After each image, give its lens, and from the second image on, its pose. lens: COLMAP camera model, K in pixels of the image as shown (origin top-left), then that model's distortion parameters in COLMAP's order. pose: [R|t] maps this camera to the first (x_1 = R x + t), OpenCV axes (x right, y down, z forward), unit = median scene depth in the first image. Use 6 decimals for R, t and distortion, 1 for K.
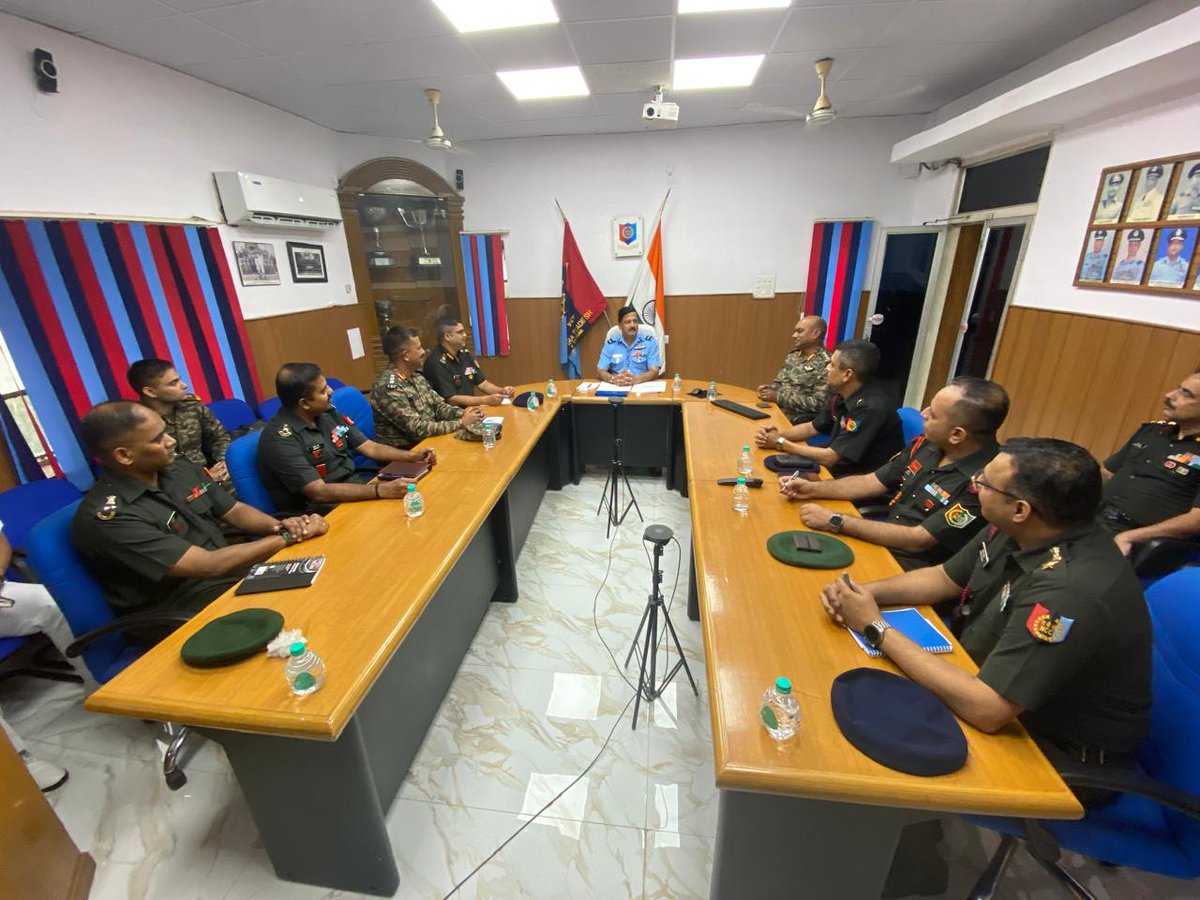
lens RADIAL K [[486.3, 0, 600.0], [0, 486.3, 450.0], [0, 0, 1]] dist [0.015548, -0.020335]
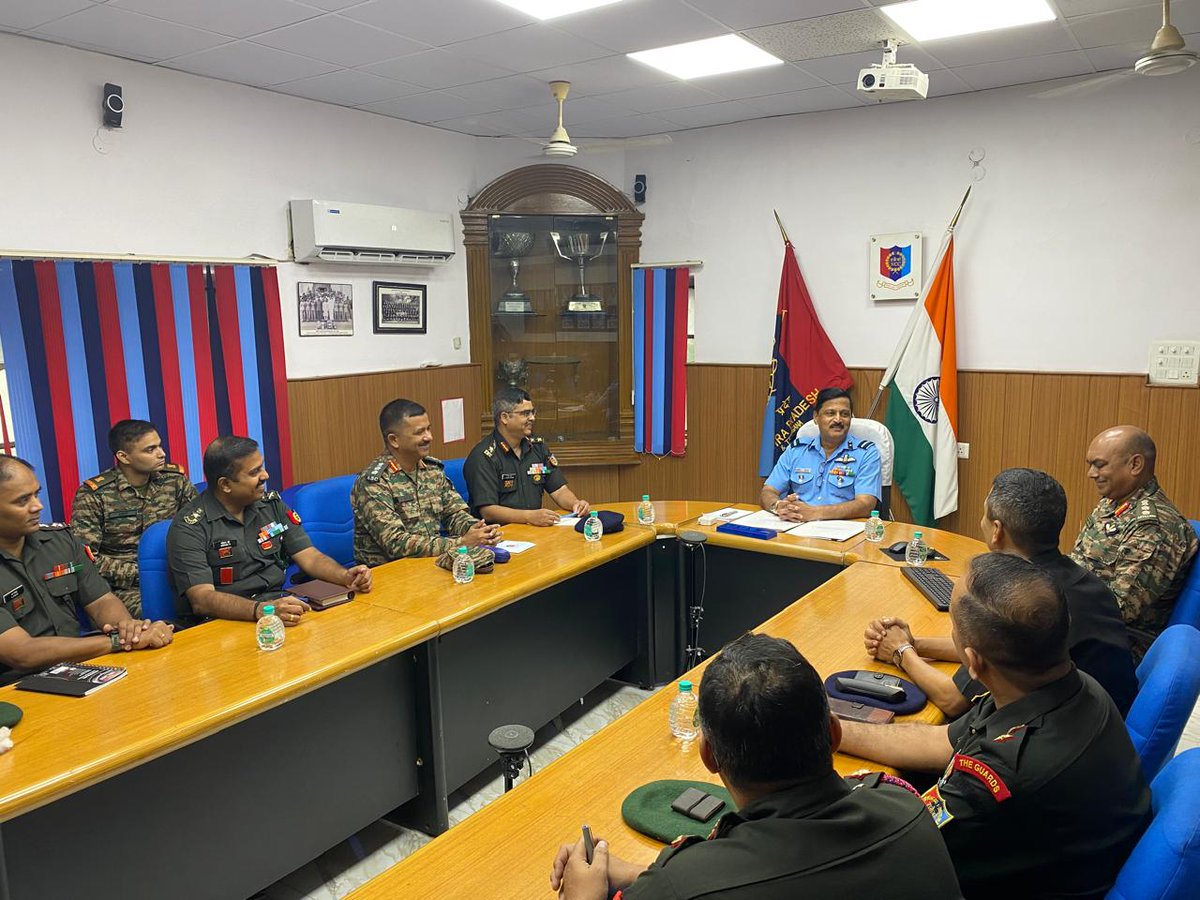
lens RADIAL K [[931.3, 0, 651.1], [0, 931.3, 450.8], [0, 0, 1]] dist [0.098553, -0.175856]
pose [[0.895167, 0.080377, -0.438424, 0.423828], [-0.166805, 0.972544, -0.162280, -0.012040], [0.413342, 0.218399, 0.883996, -0.046212]]
